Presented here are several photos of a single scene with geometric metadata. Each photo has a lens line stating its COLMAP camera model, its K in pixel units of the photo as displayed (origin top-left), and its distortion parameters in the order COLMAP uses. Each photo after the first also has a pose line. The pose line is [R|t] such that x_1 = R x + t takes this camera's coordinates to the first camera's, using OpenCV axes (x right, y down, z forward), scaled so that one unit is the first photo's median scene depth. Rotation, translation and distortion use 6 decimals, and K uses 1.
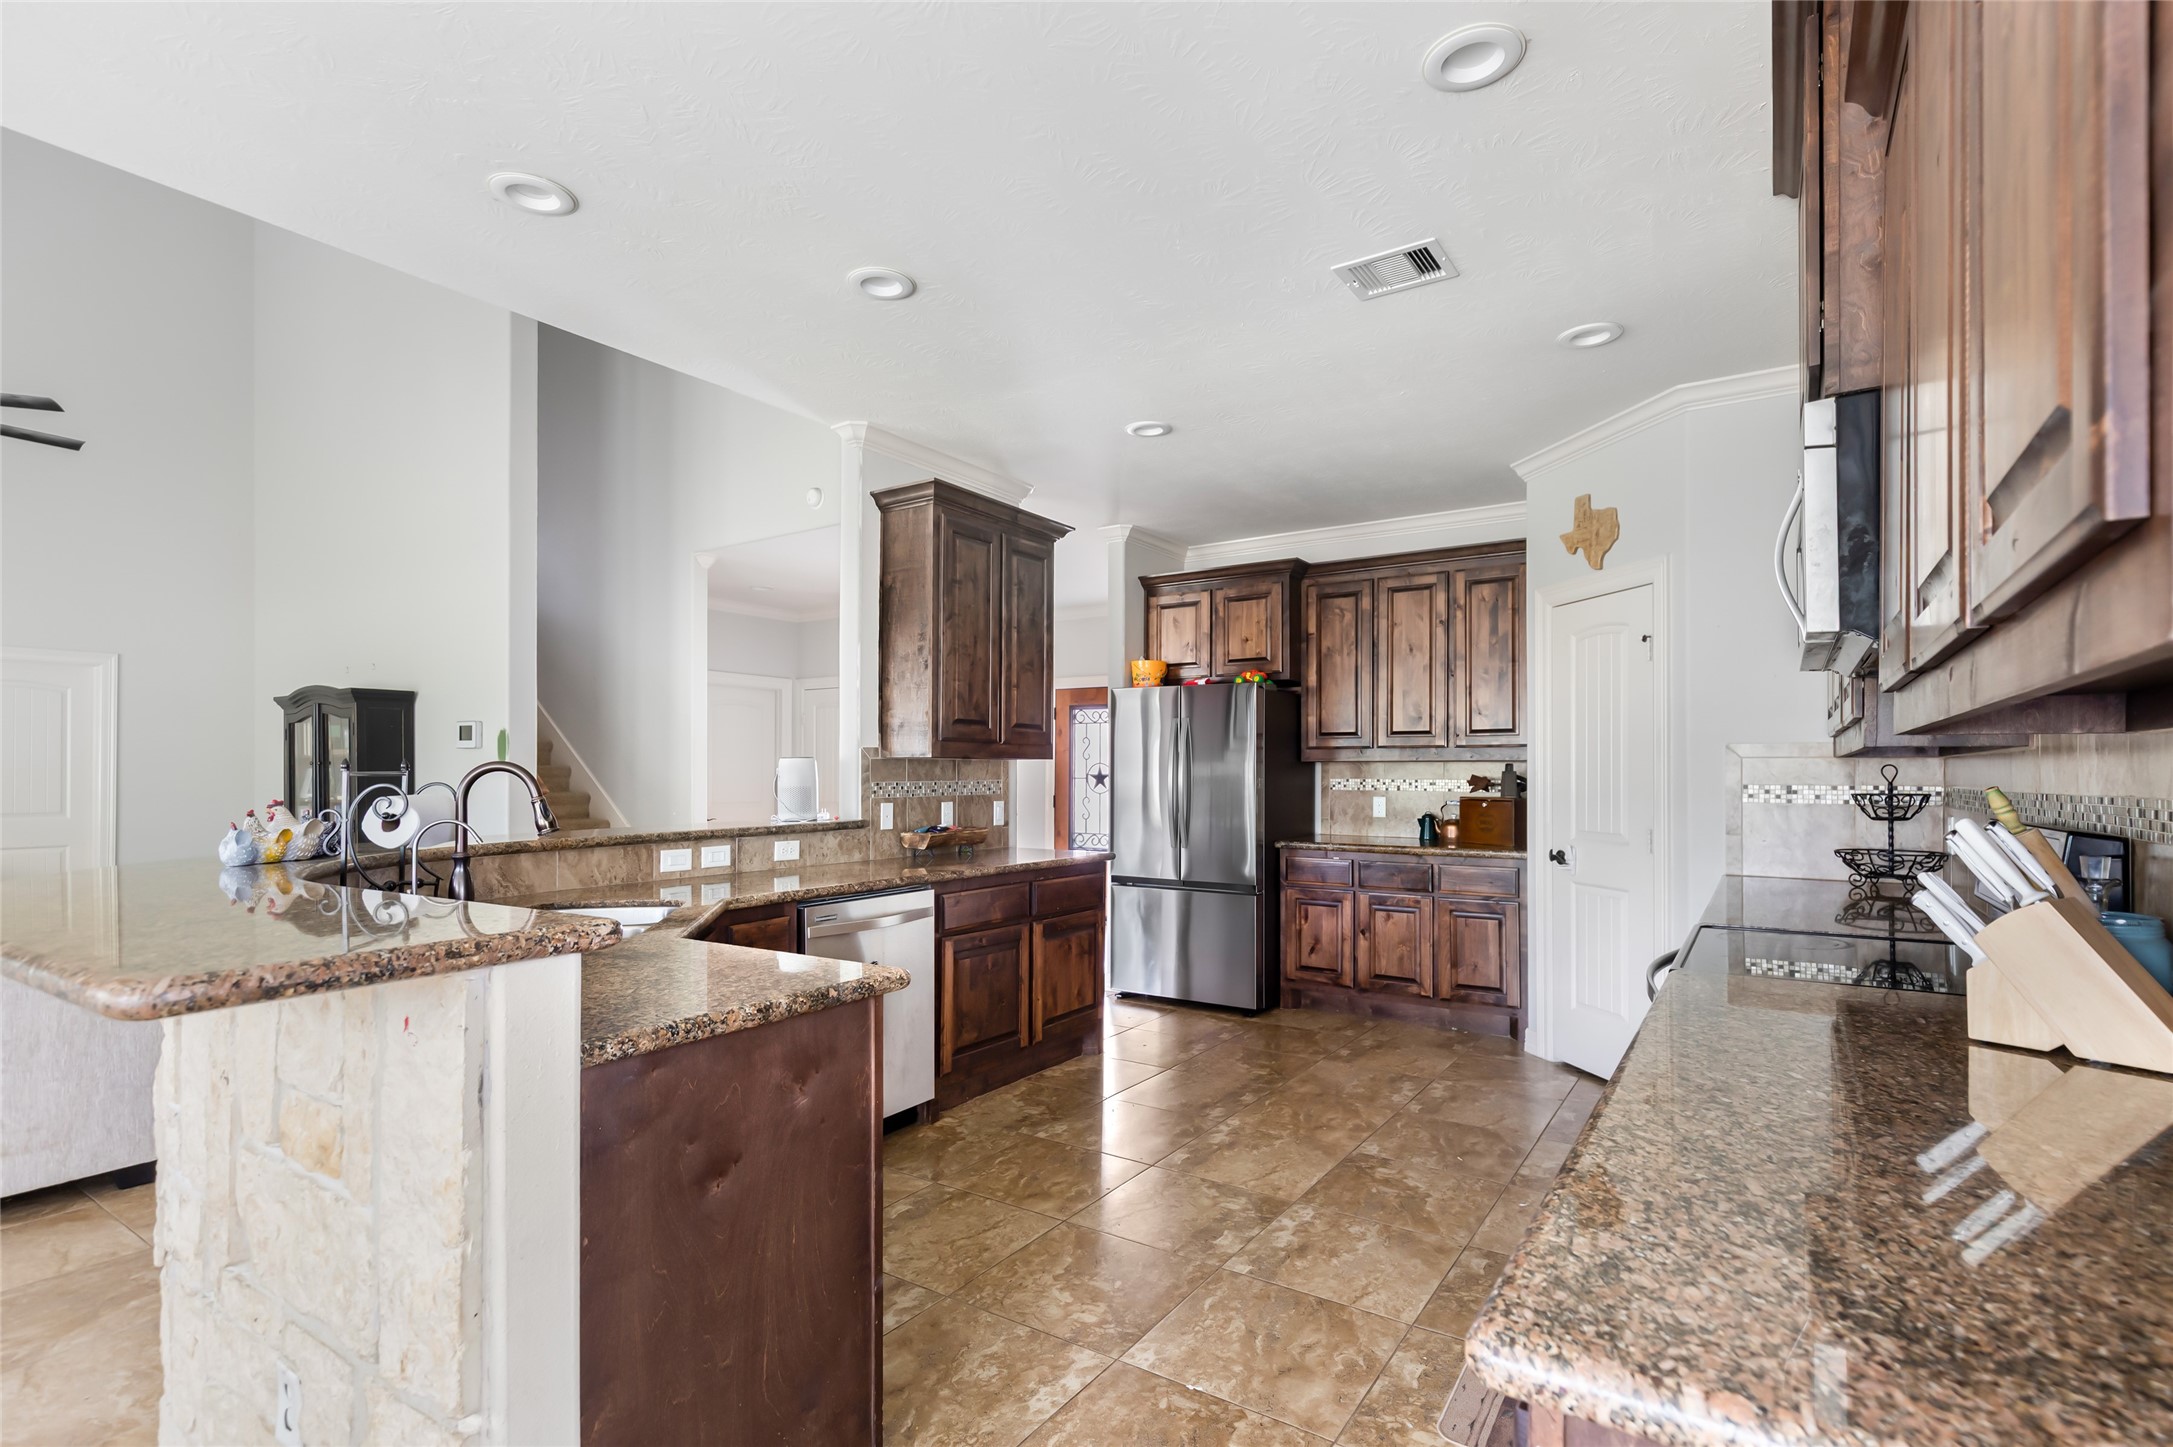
lens RADIAL K [[1025.8, 0, 1059.9], [0, 1025.8, 759.5], [0, 0, 1]] dist [0.008498, 0.000908]
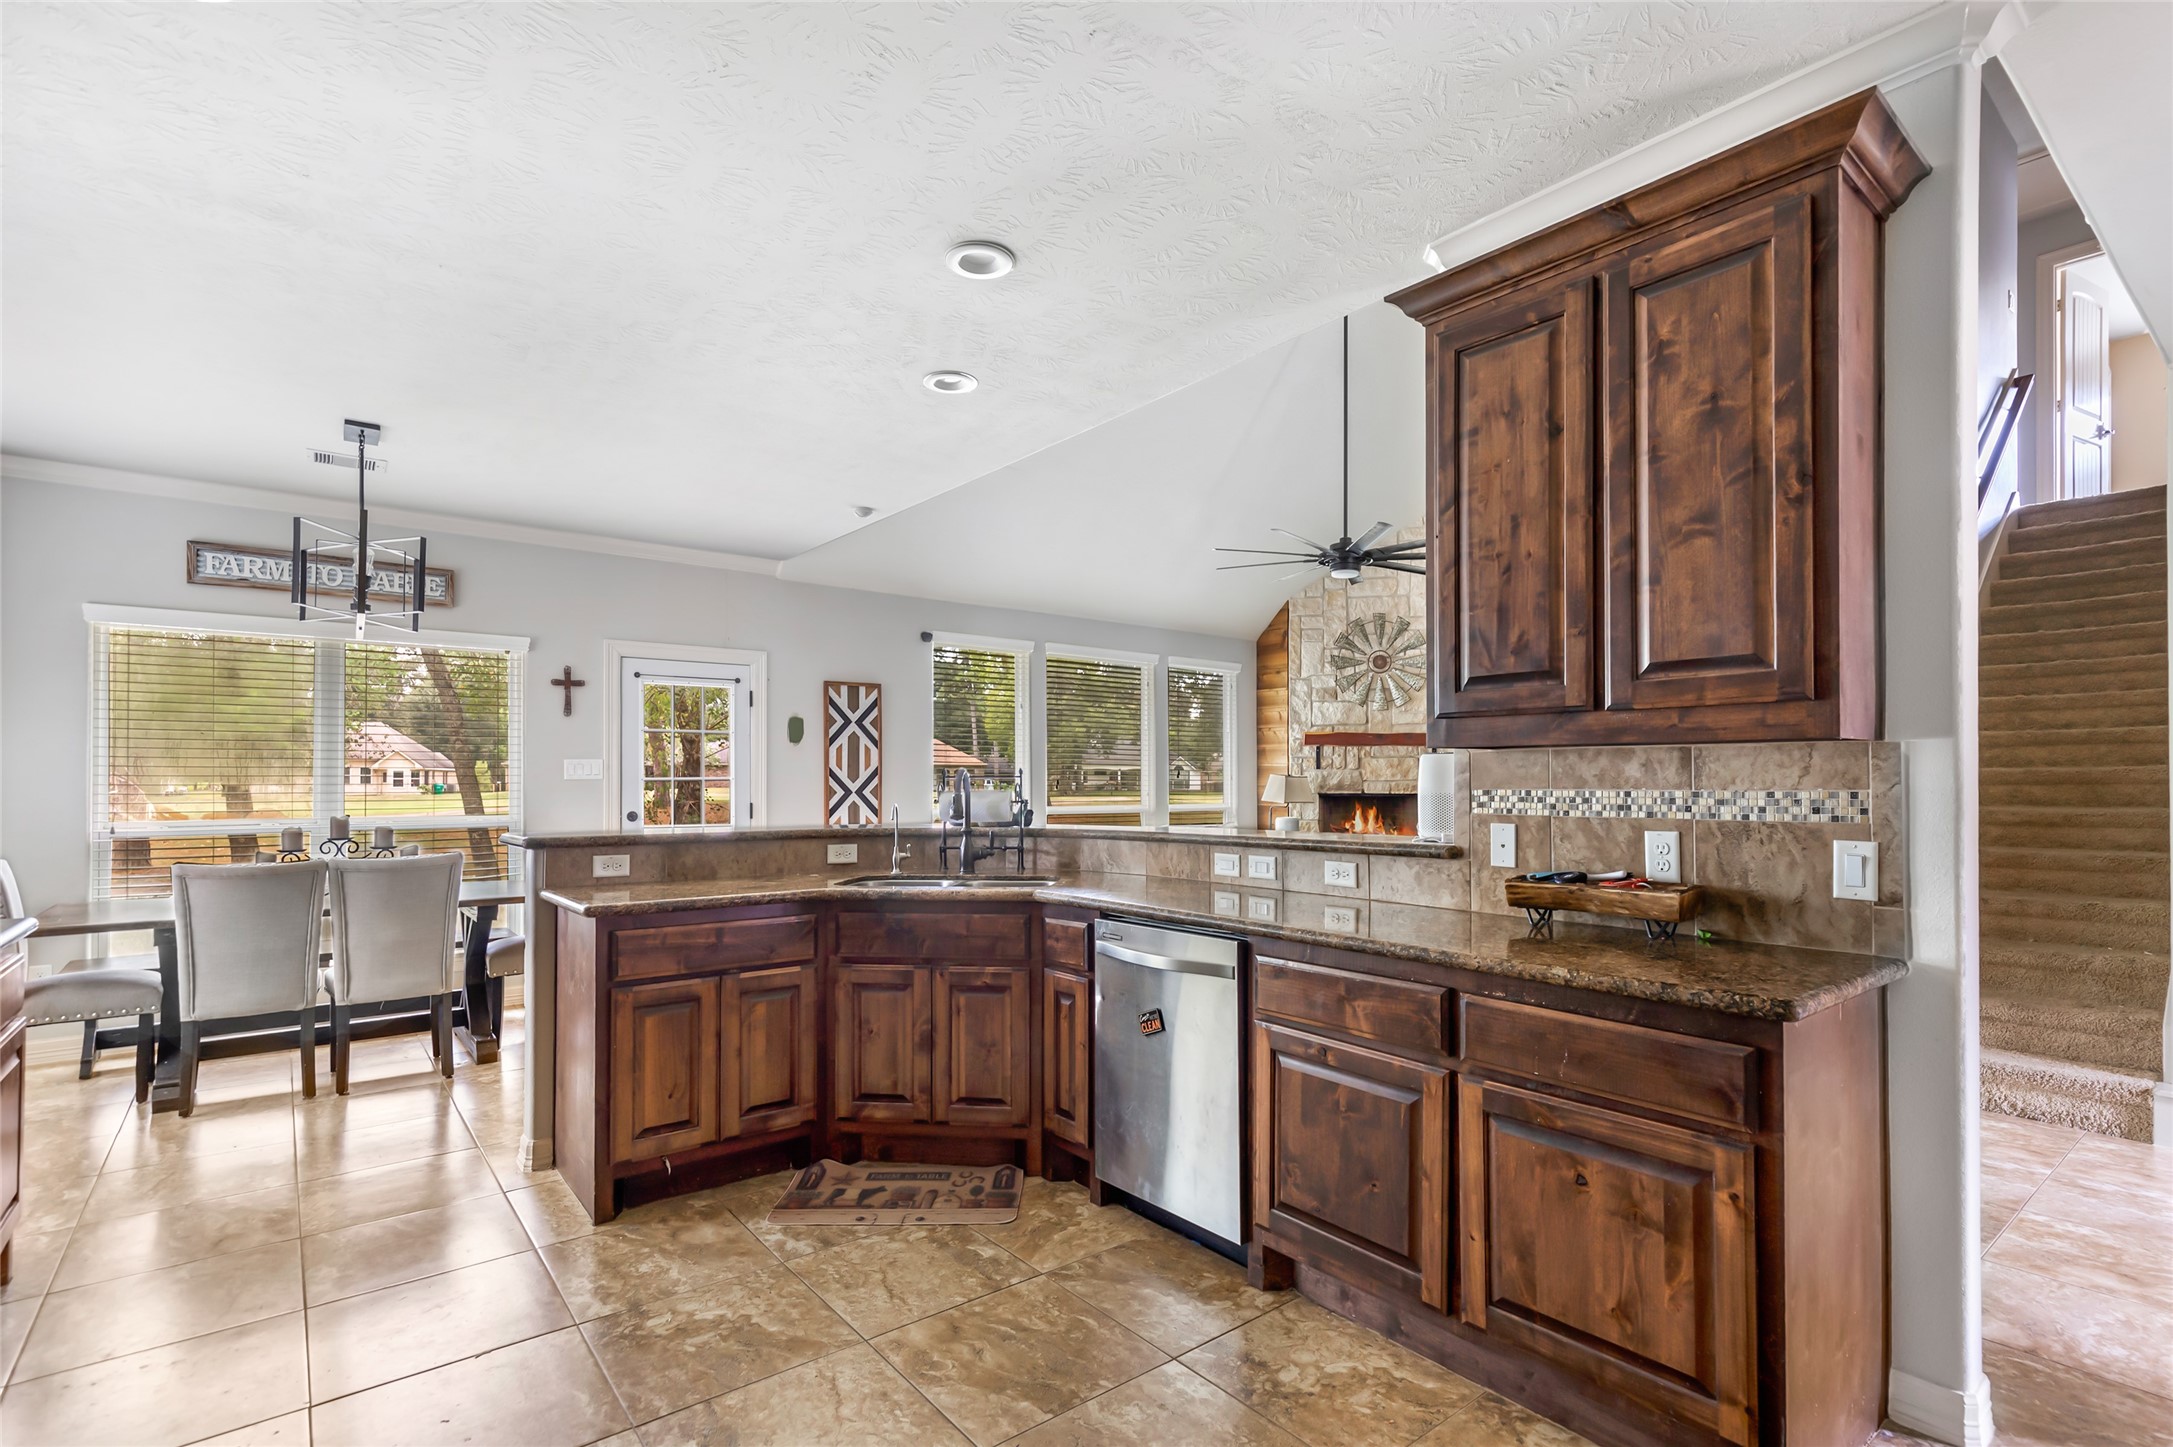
lens RADIAL K [[1025.8, 0, 1113.1], [0, 1025.8, 776.4], [0, 0, 1]] dist [0.008498, 0.000908]
pose [[-0.265522, -0.002178, -0.964102, 0.417303], [0.011356, 0.999921, -0.005387, 0.012946], [0.964038, -0.012378, -0.265476, 0.813888]]
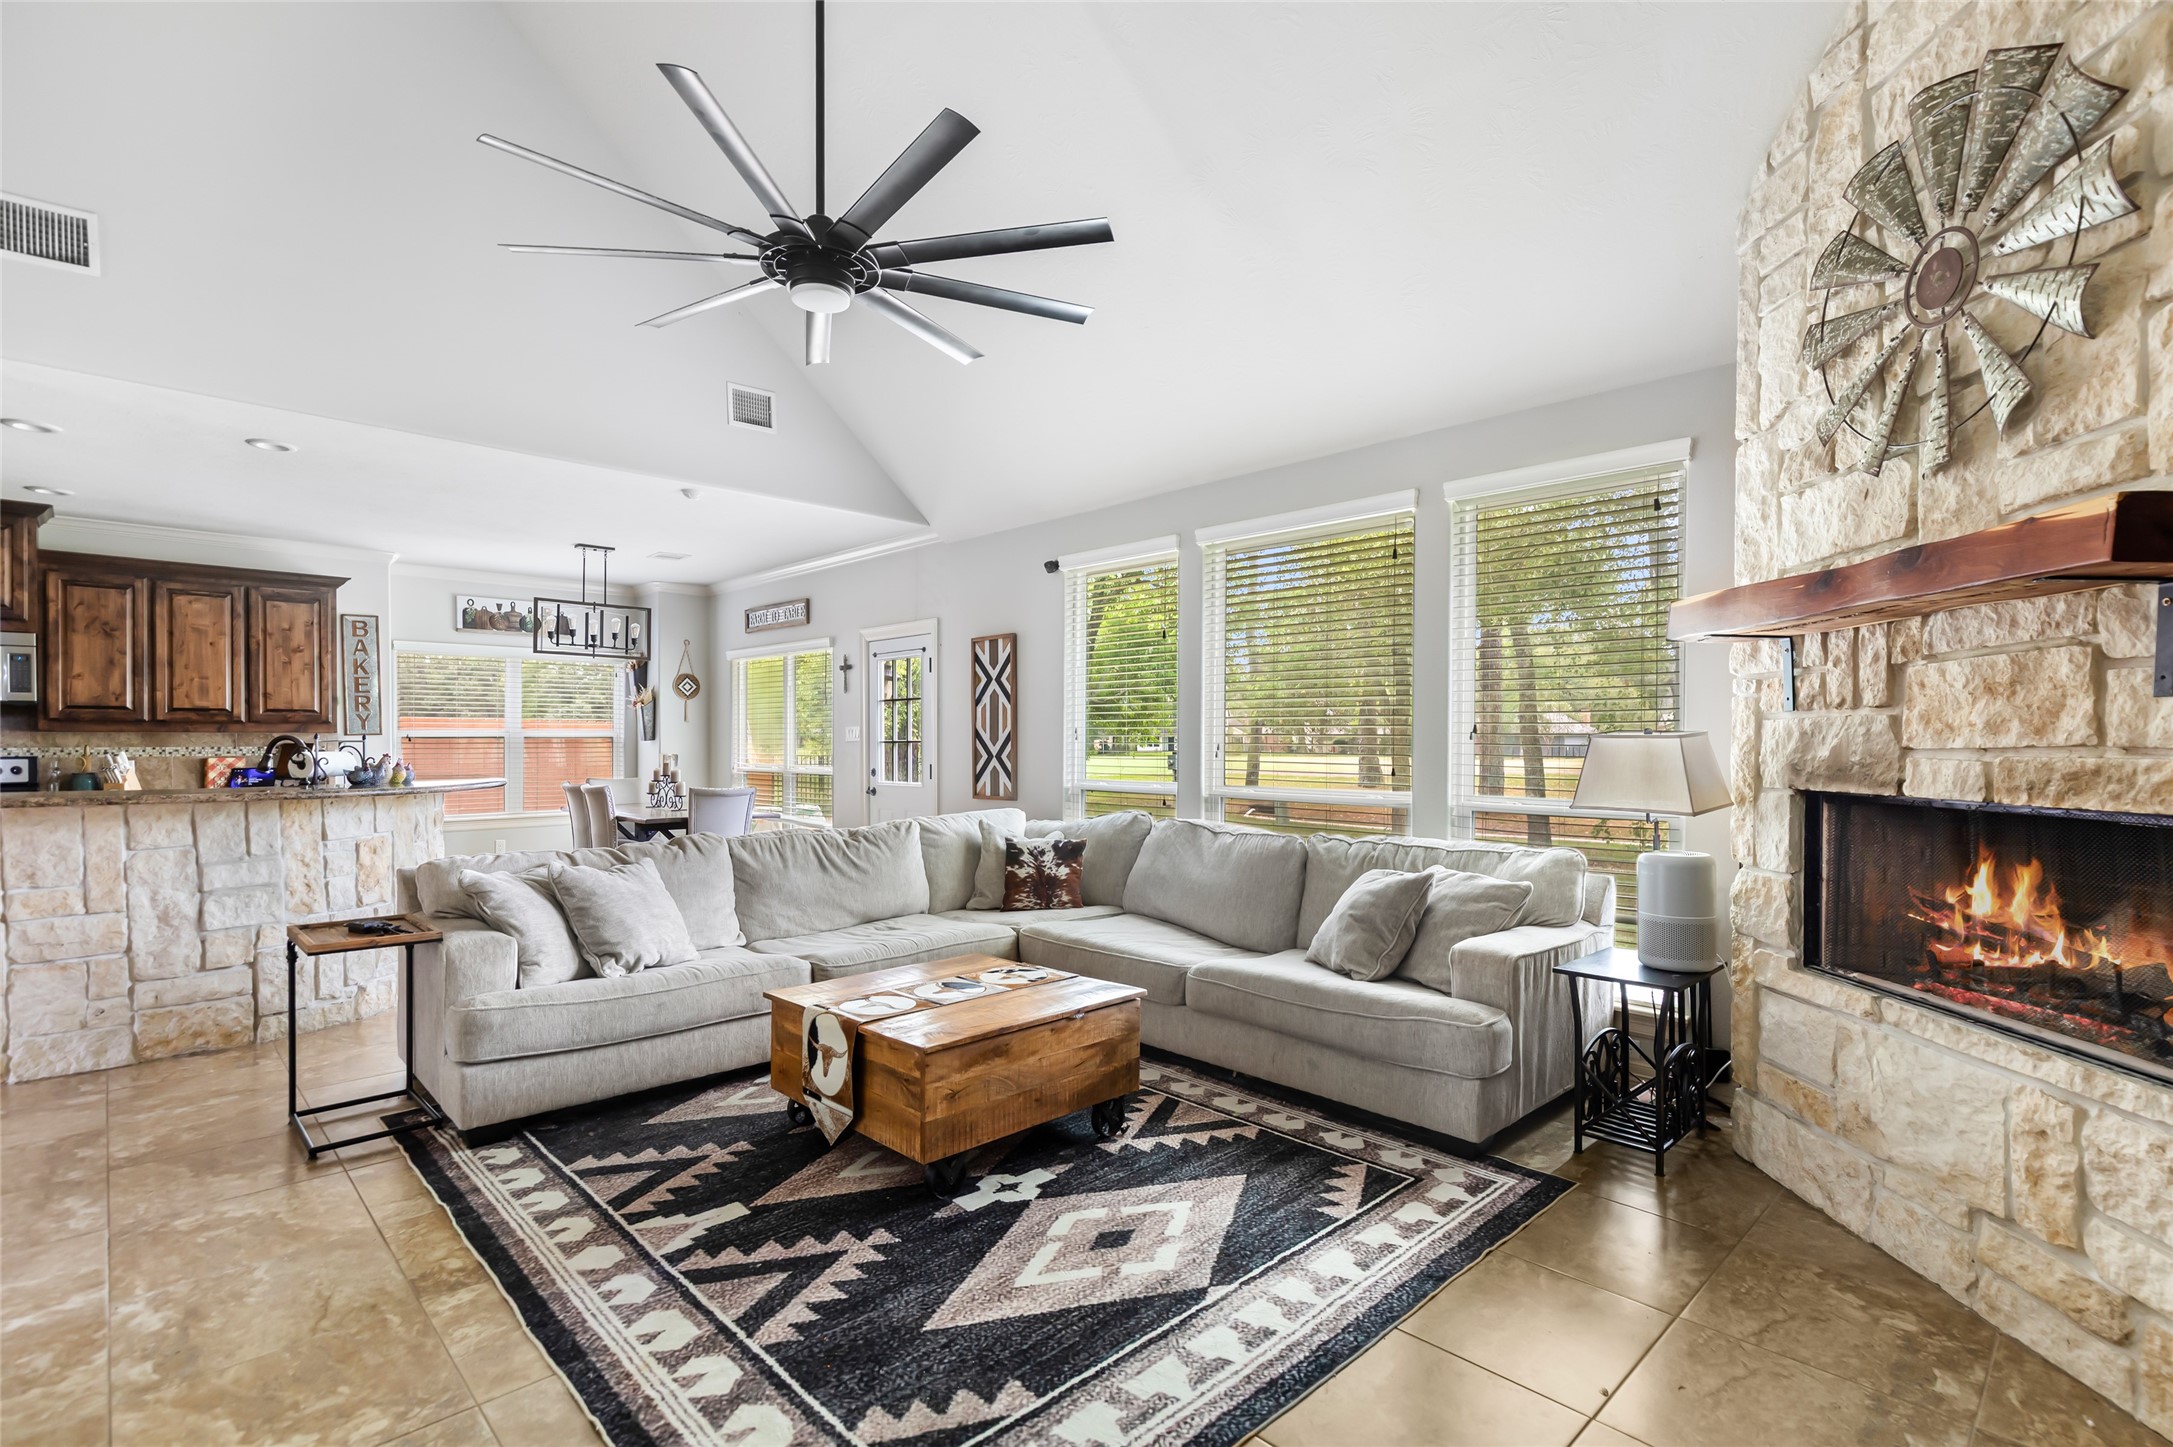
lens RADIAL K [[1025.8, 0, 1067.9], [0, 1025.8, 745.1], [0, 0, 1]] dist [0.008498, 0.000908]
pose [[-0.979039, 0.000631, 0.203674, -1.201615], [-0.000791, 0.999976, -0.006899, 0.017377], [-0.203673, -0.006916, -0.979015, 1.326913]]
